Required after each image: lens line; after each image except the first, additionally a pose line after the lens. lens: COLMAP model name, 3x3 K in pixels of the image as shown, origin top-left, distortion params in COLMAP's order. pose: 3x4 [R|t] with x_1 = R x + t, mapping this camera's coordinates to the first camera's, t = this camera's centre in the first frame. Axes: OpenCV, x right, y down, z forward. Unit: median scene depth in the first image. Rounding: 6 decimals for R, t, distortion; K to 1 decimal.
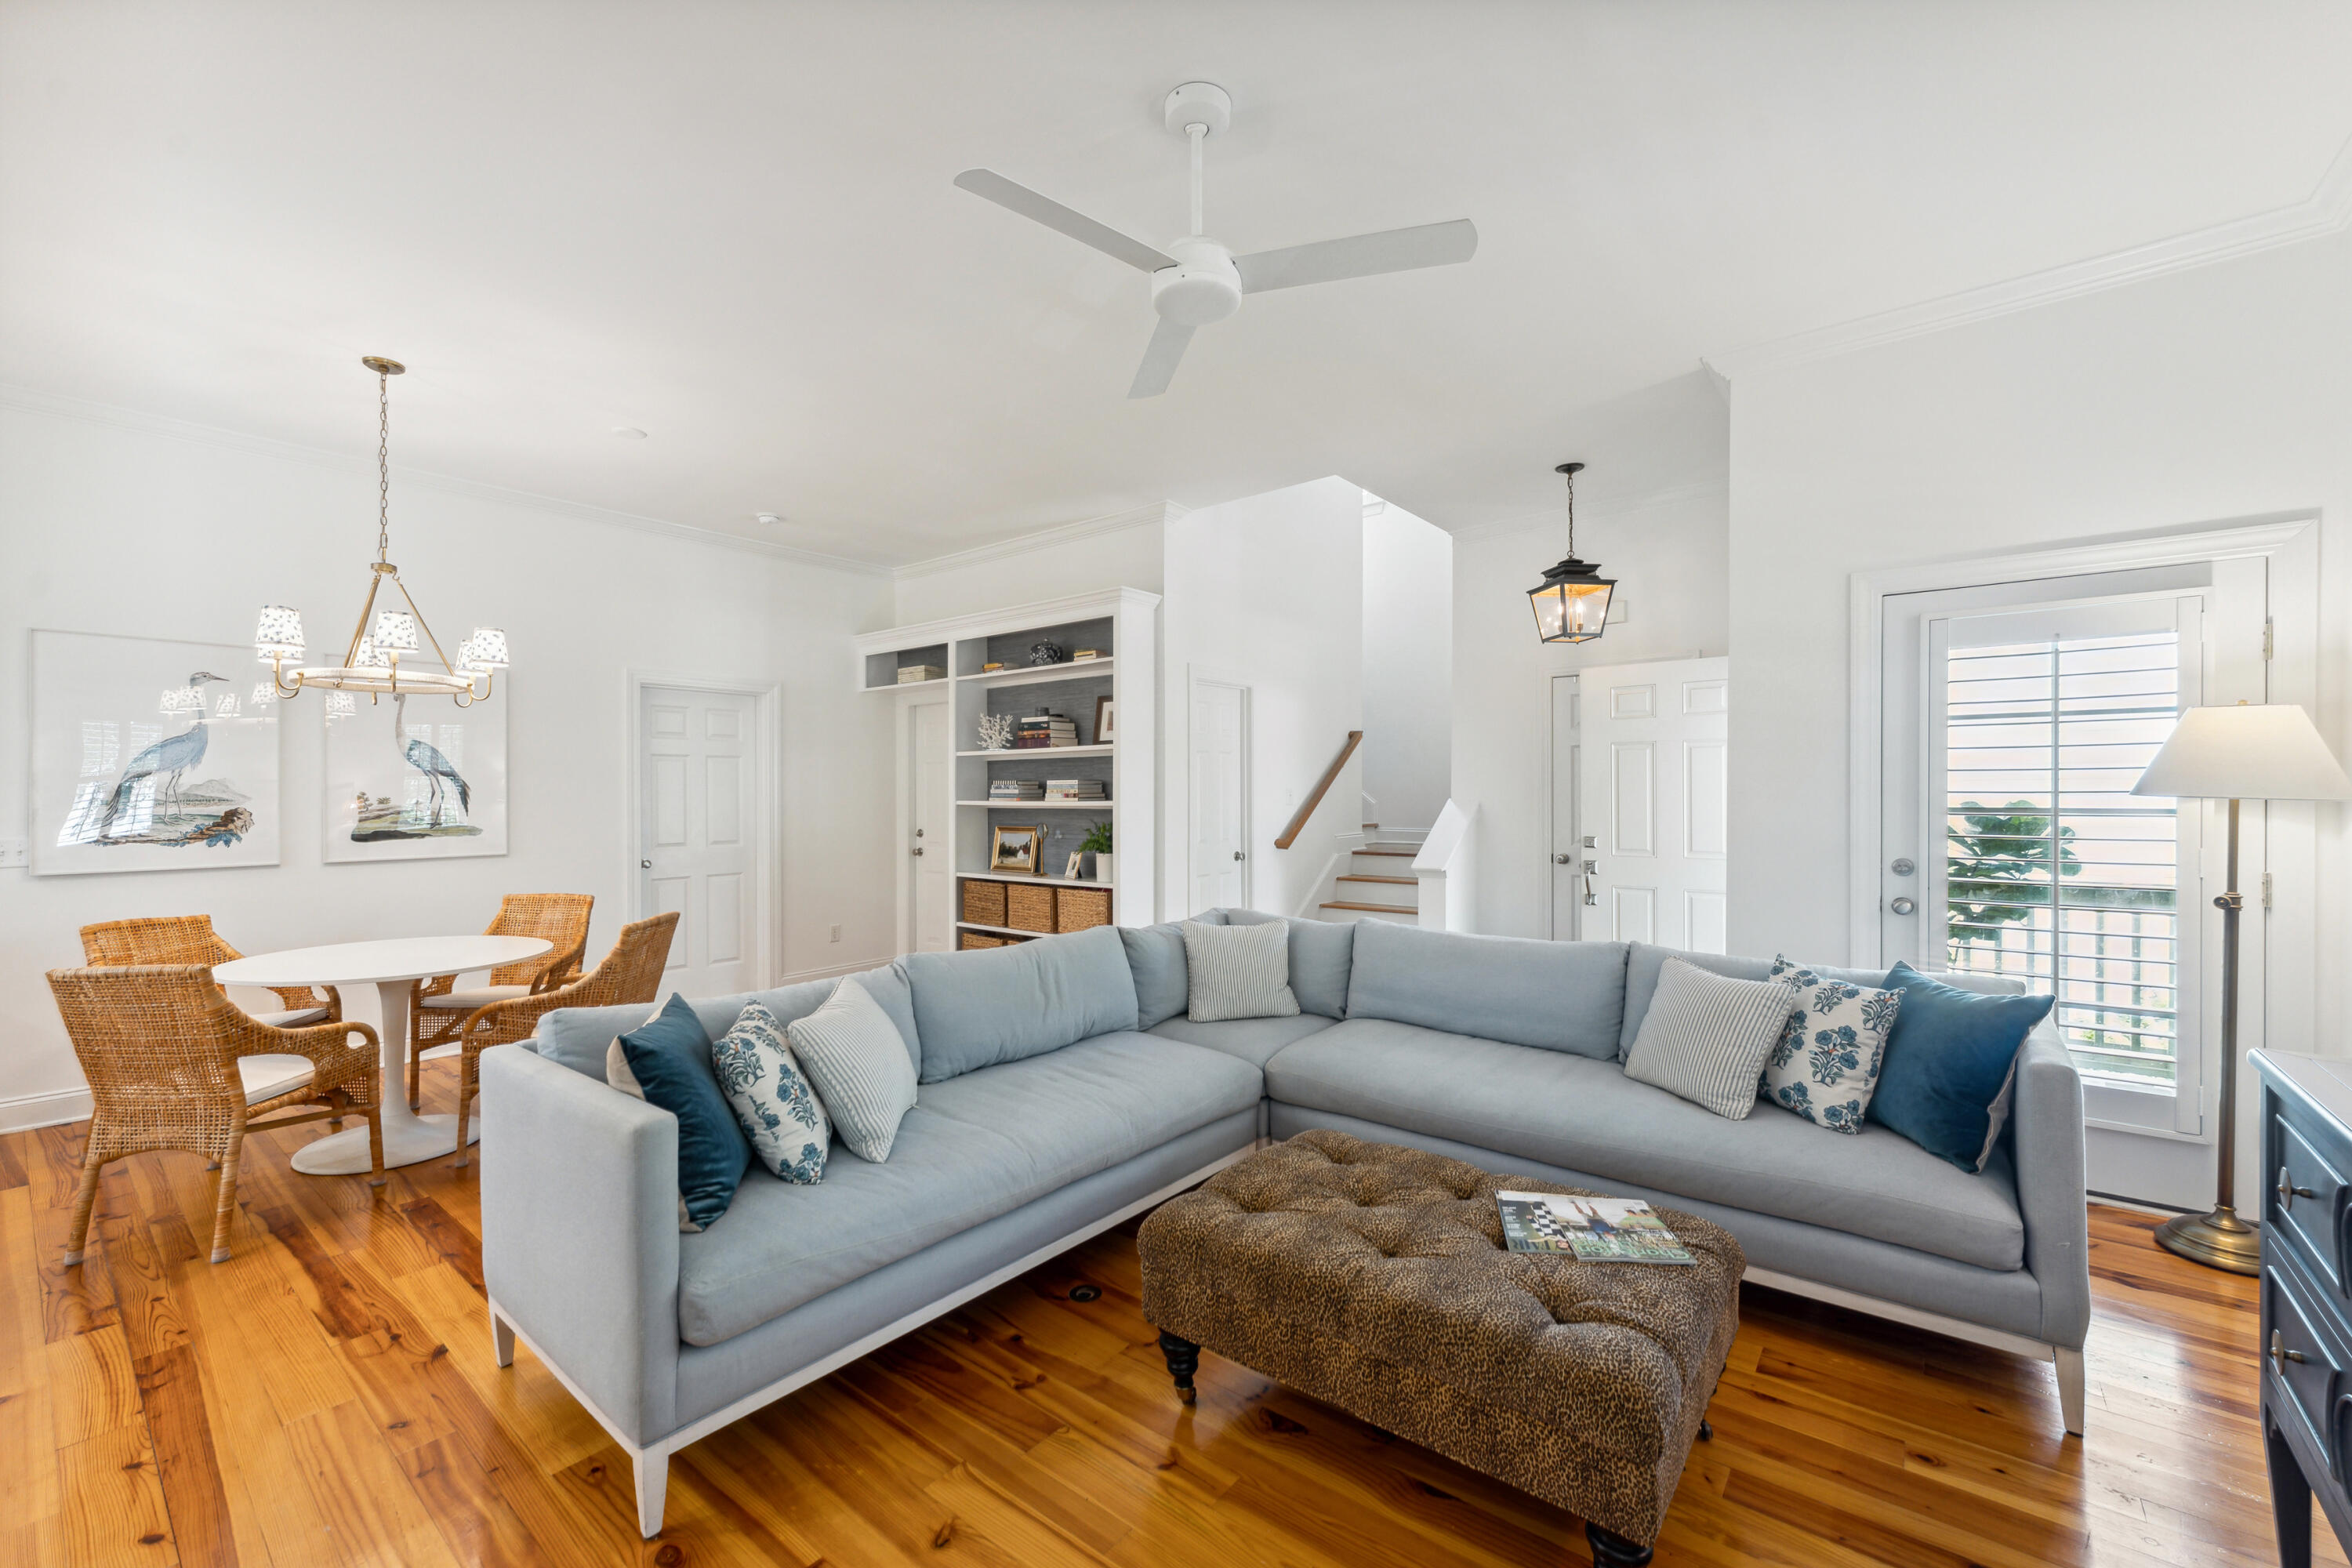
lens RADIAL K [[951.1, 0, 1163.2], [0, 951.1, 789.4], [0, 0, 1]] dist [0.002920, 0.000007]
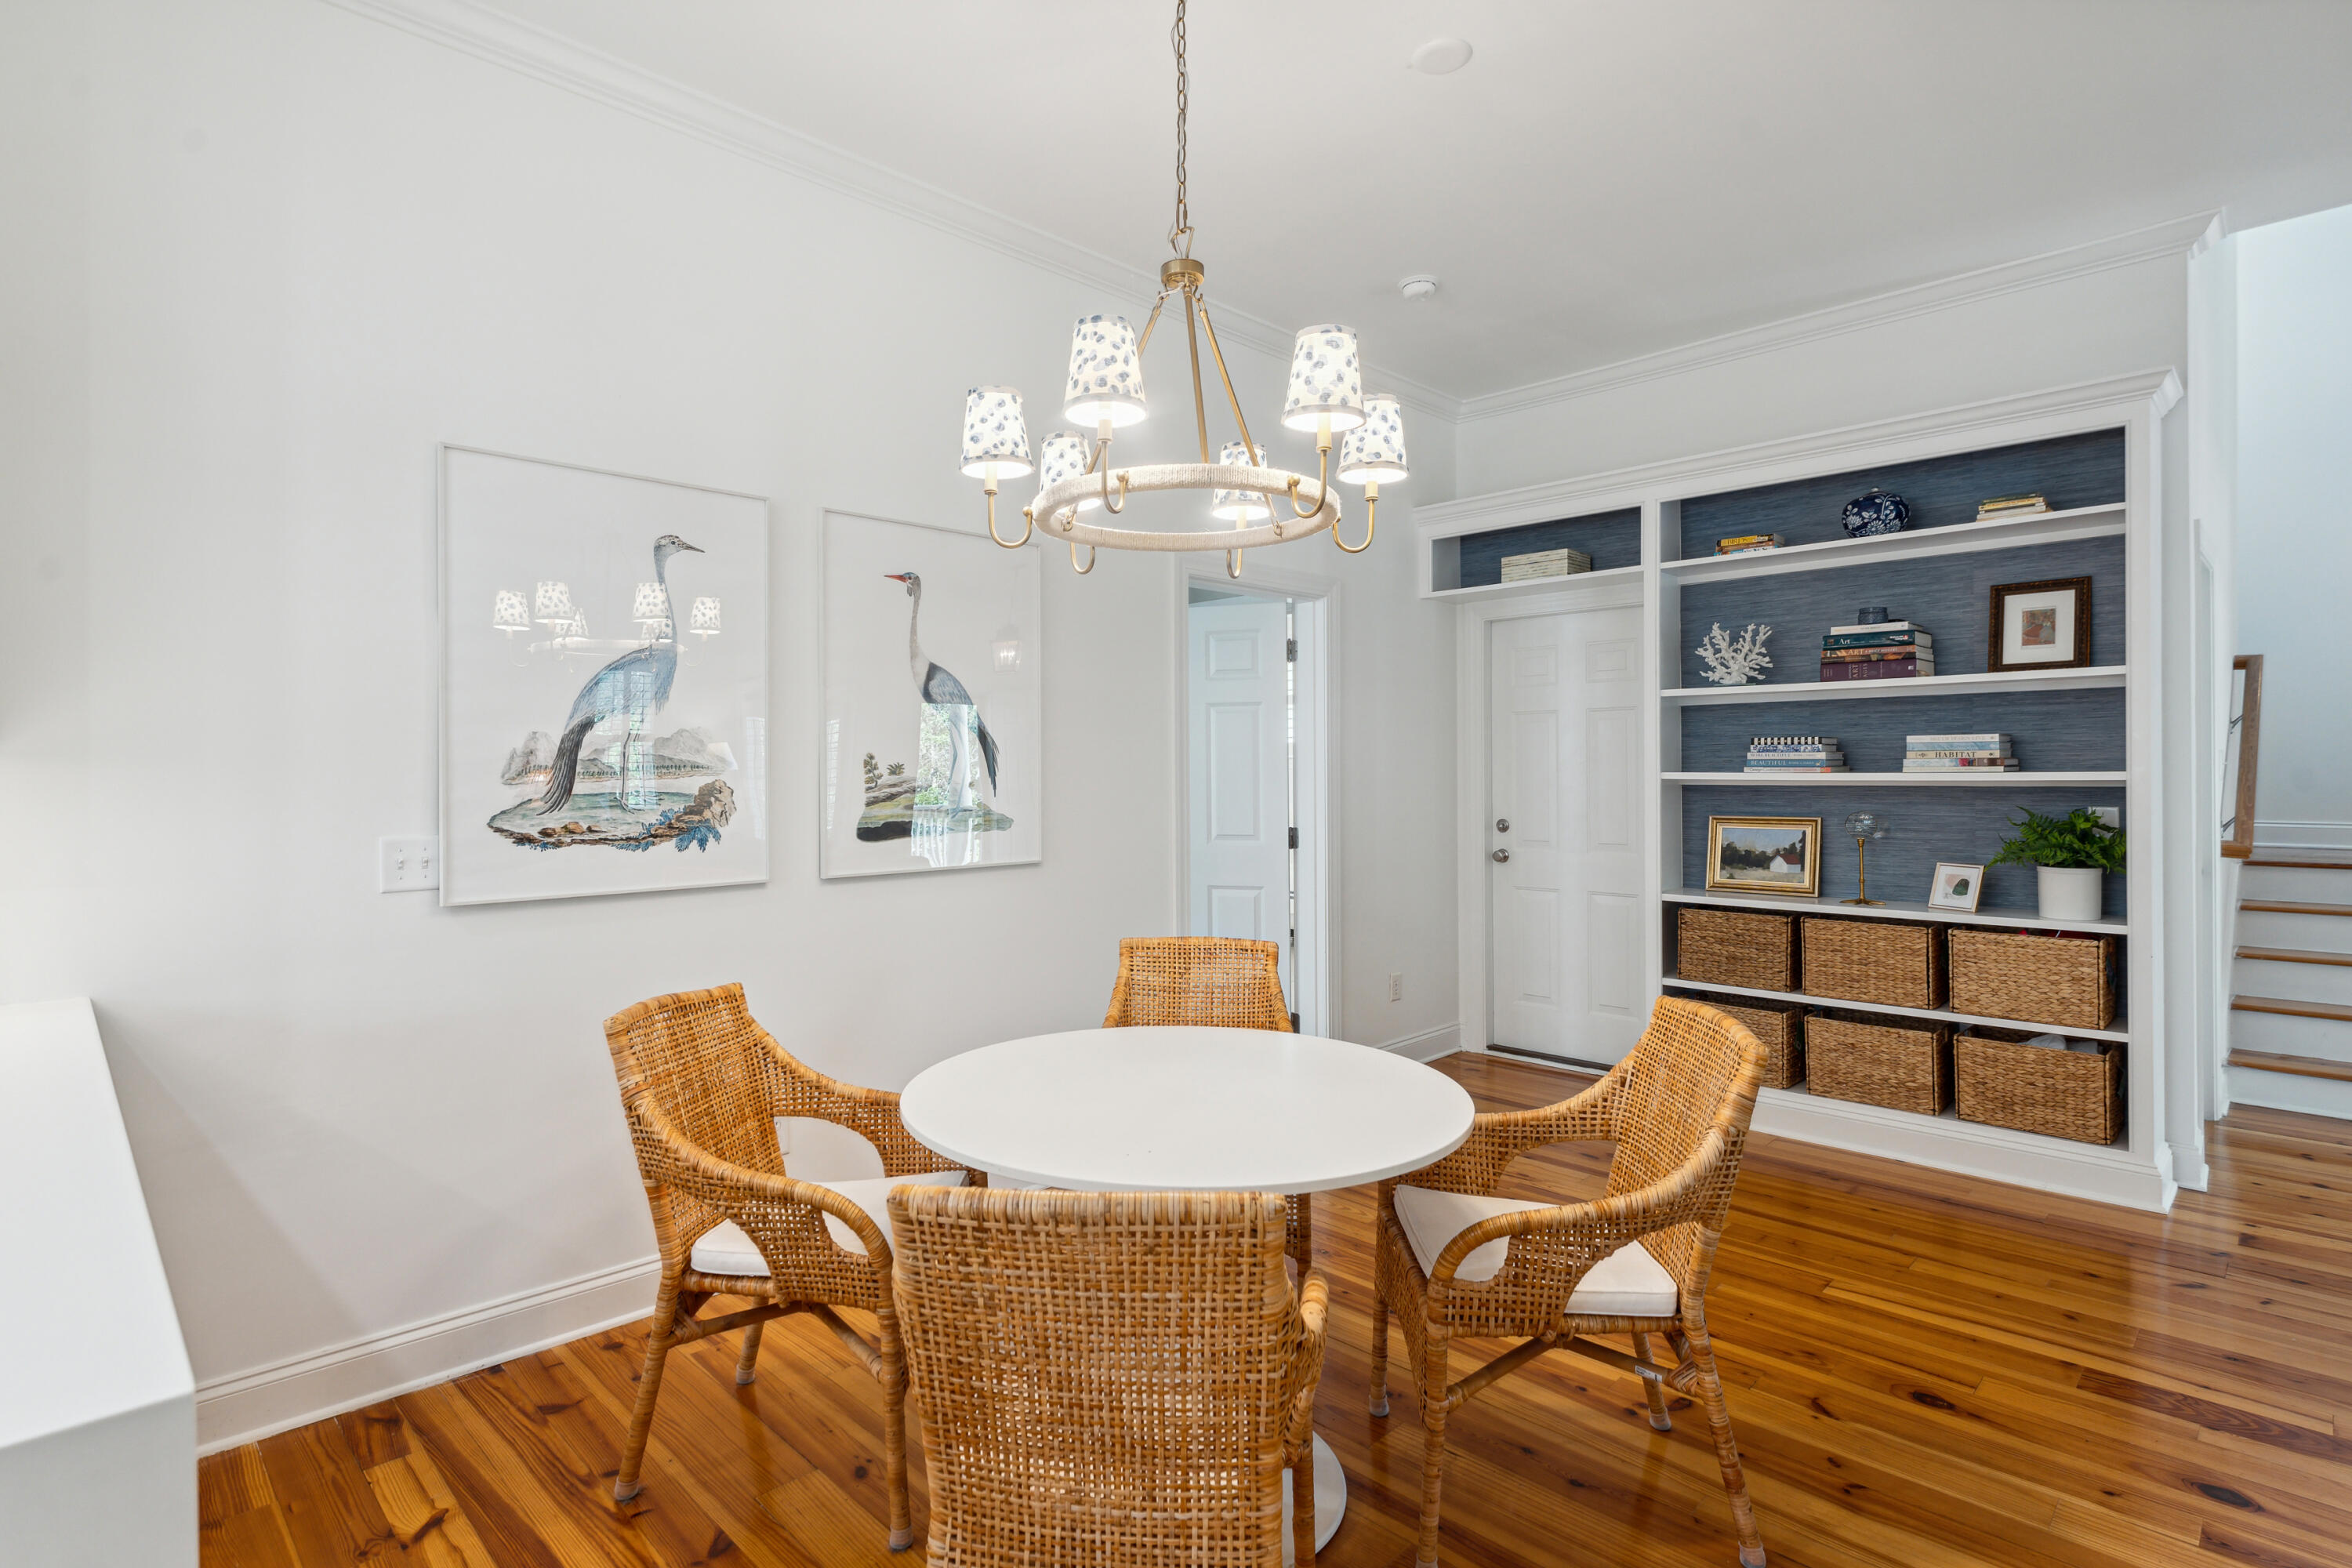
lens RADIAL K [[1176.1, 0, 1176.1], [0, 1176.1, 762.2], [0, 0, 1]] dist [-0.001960, -0.000657]
pose [[0.993683, -0.000729, -0.112225, -0.535344], [0.000463, 0.999997, -0.002403, 0.008802], [0.112227, 0.002336, 0.993680, 0.297005]]
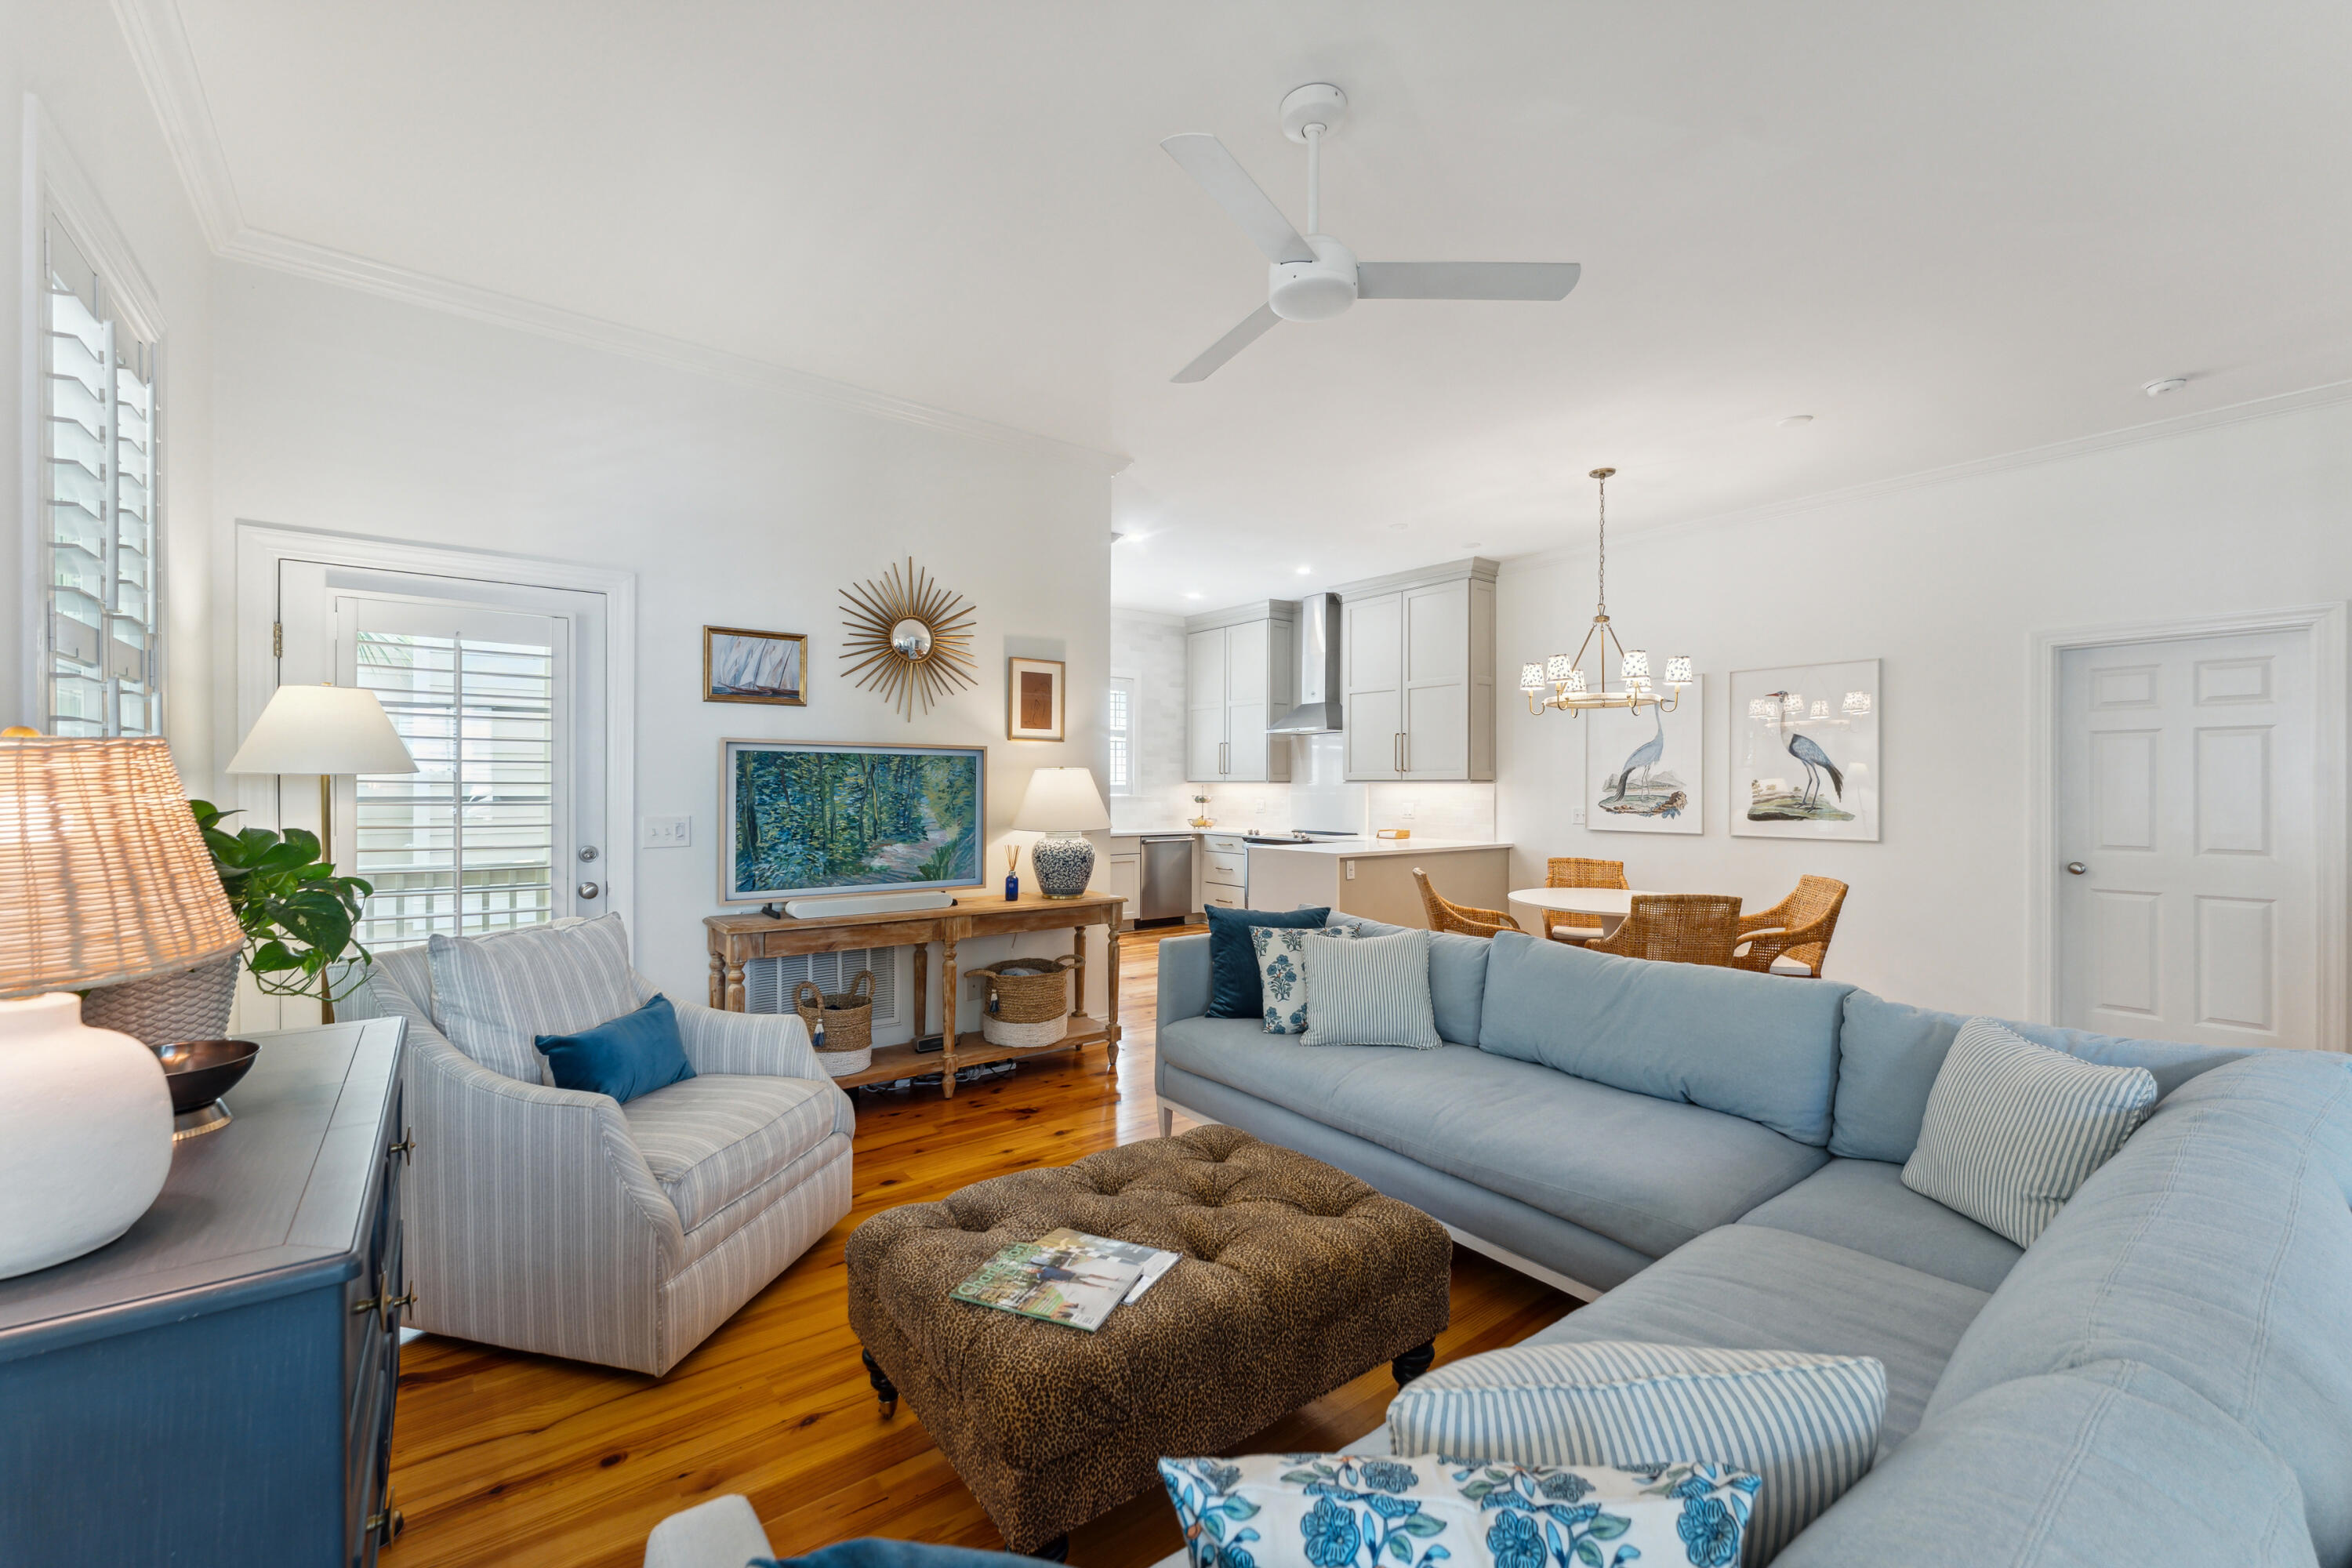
lens RADIAL K [[927.7, 0, 1123.6], [0, 927.7, 796.6], [0, 0, 1]] dist [-0.001096, 0.000009]
pose [[-0.275910, 0.015111, -0.961065, 0.489198], [0.003648, 0.999886, 0.014674, 0.003359], [0.961177, 0.000543, -0.275933, 0.504916]]
